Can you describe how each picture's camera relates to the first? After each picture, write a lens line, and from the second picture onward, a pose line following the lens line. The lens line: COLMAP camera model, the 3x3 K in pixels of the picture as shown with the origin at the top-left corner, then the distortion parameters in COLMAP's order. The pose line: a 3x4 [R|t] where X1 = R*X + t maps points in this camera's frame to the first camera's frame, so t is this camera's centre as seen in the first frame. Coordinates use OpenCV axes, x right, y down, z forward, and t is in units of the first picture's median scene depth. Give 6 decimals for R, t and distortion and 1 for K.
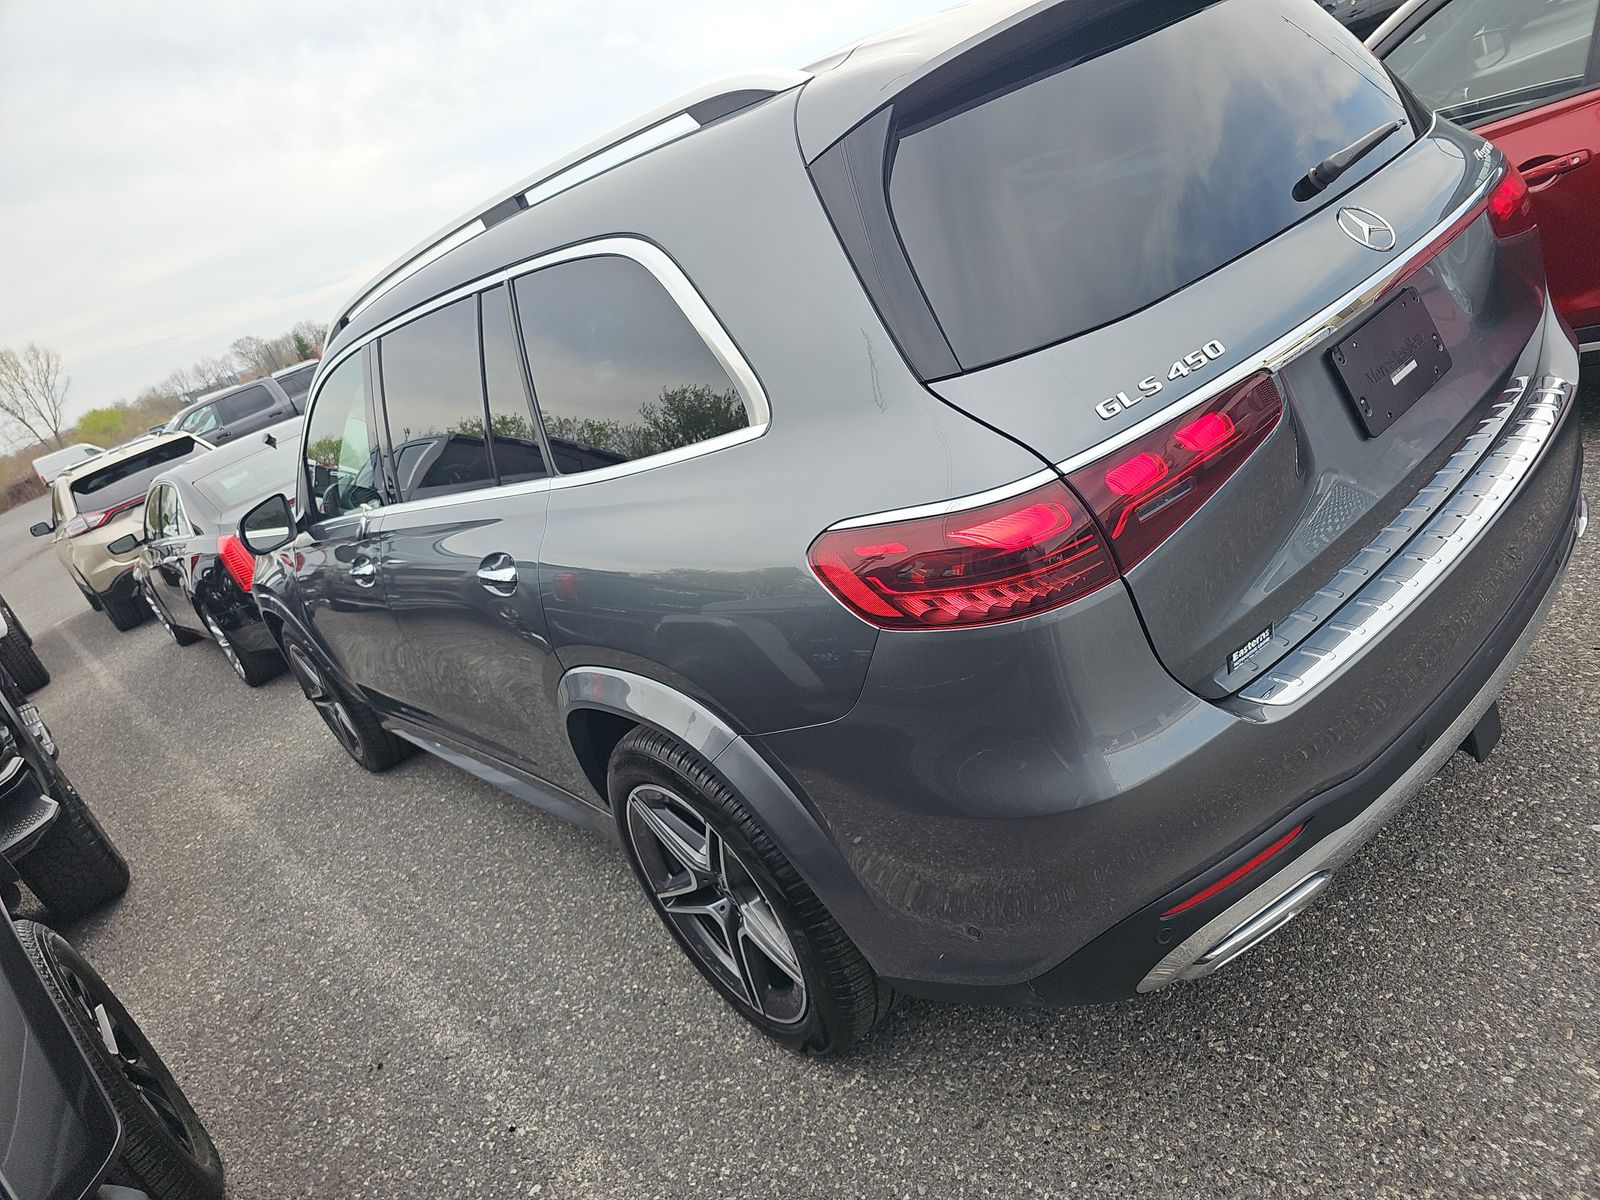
lens RADIAL K [[1077.4, 0, 800.0], [0, 1077.4, 600.0], [0, 0, 1]] dist [0.014705, -0.002948]
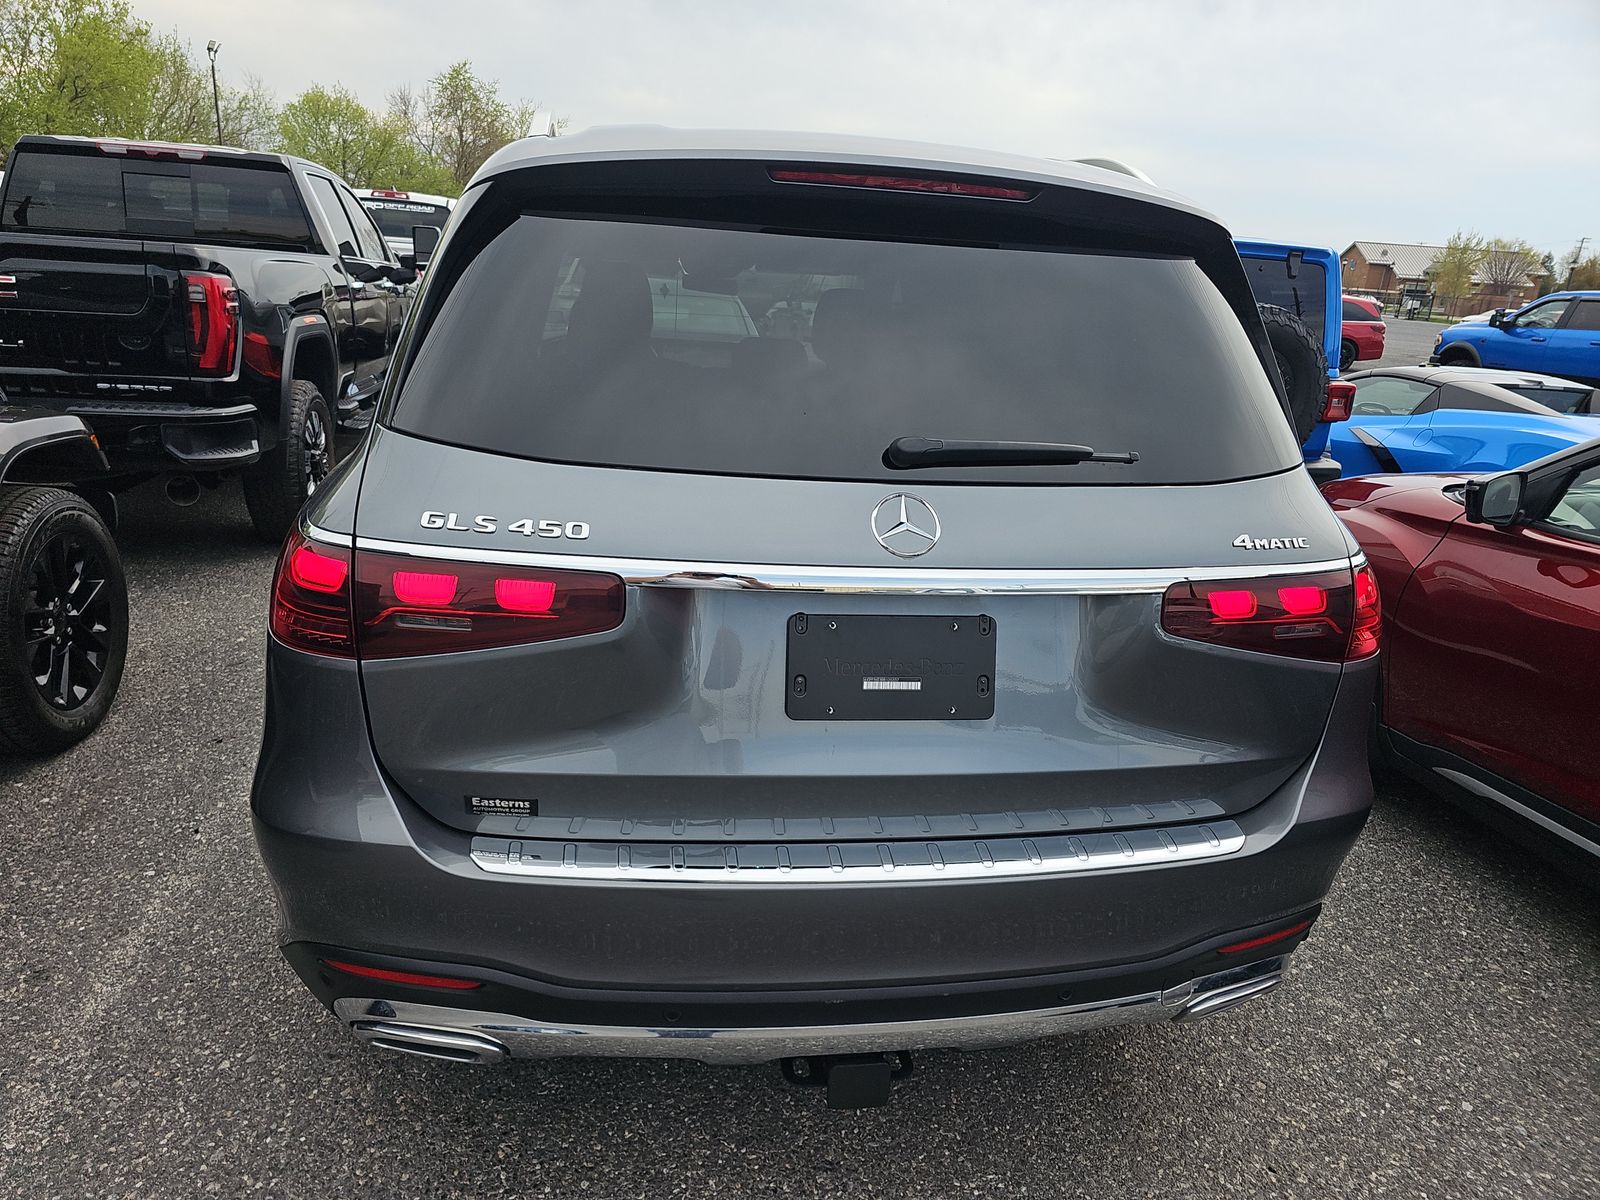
lens RADIAL K [[1077.4, 0, 800.0], [0, 1077.4, 600.0], [0, 0, 1]] dist [0.014705, -0.002948]
pose [[0.767067, 0.533721, -0.356020, 0.625103], [-0.521089, 0.842013, 0.139570, -0.284783], [0.374265, 0.078458, 0.923997, 0.109653]]
